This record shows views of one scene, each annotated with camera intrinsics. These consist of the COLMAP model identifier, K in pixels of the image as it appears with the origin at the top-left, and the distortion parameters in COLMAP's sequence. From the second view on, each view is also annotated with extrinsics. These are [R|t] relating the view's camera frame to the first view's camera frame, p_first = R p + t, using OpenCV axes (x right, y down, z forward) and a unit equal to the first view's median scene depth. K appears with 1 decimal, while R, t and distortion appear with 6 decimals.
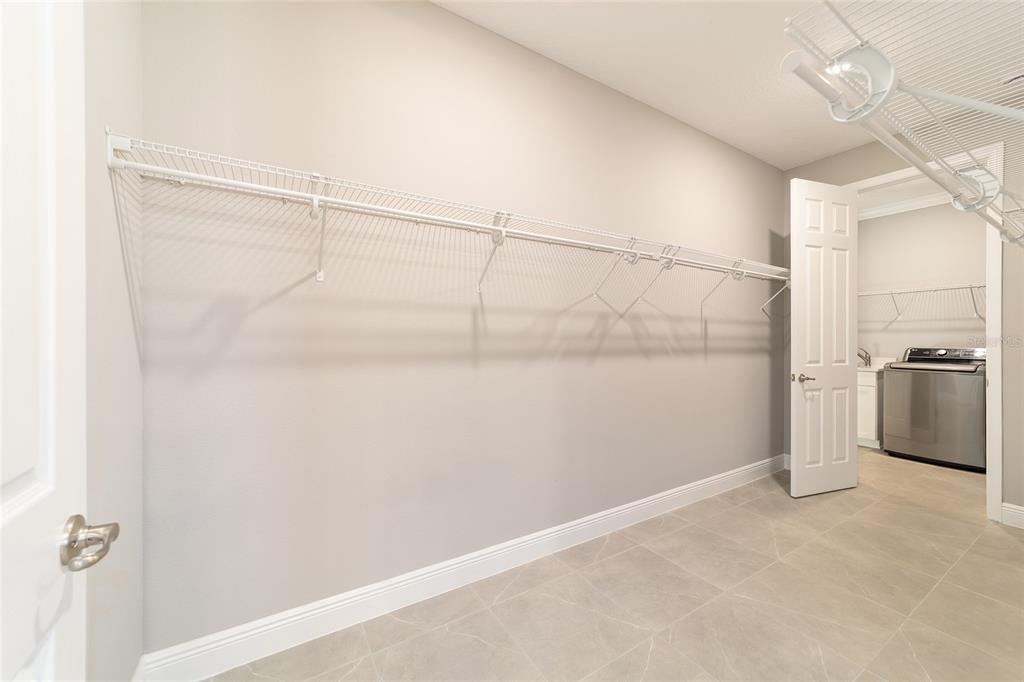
lens RADIAL K [[398.7, 0, 508.4], [0, 398.7, 339.2], [0, 0, 1]] dist [0.000279, 0.000260]
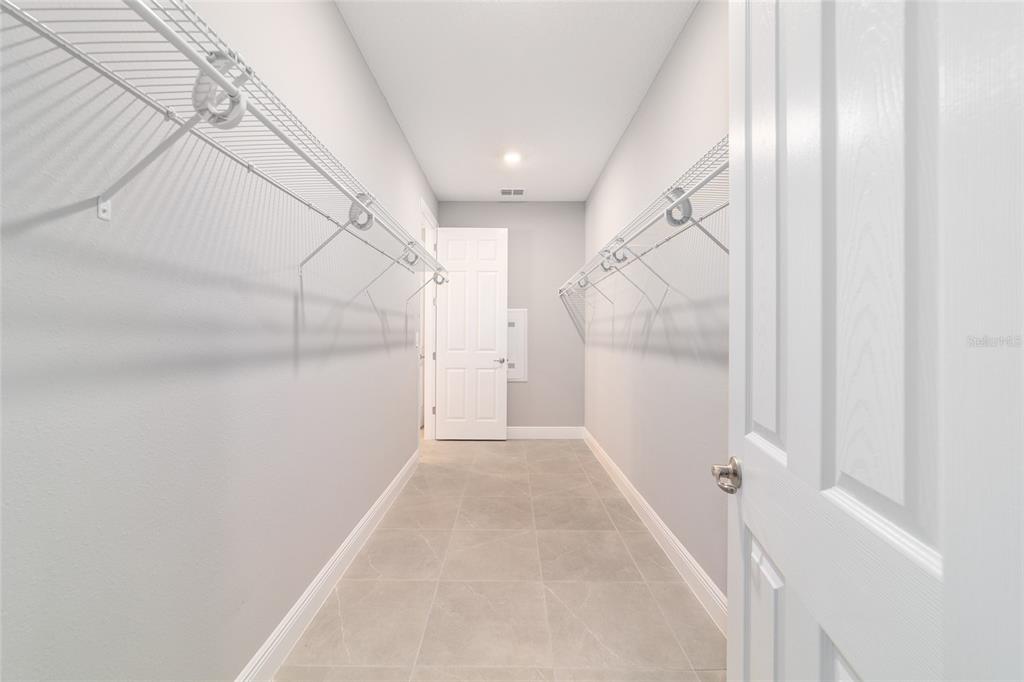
lens RADIAL K [[398.7, 0, 508.4], [0, 398.7, 339.2], [0, 0, 1]] dist [0.000279, 0.000260]
pose [[-0.538156, 0.015253, -0.842707, 1.486201], [0.024043, 0.999707, 0.002740, -0.006754], [0.842502, -0.018787, -0.538365, 1.443202]]
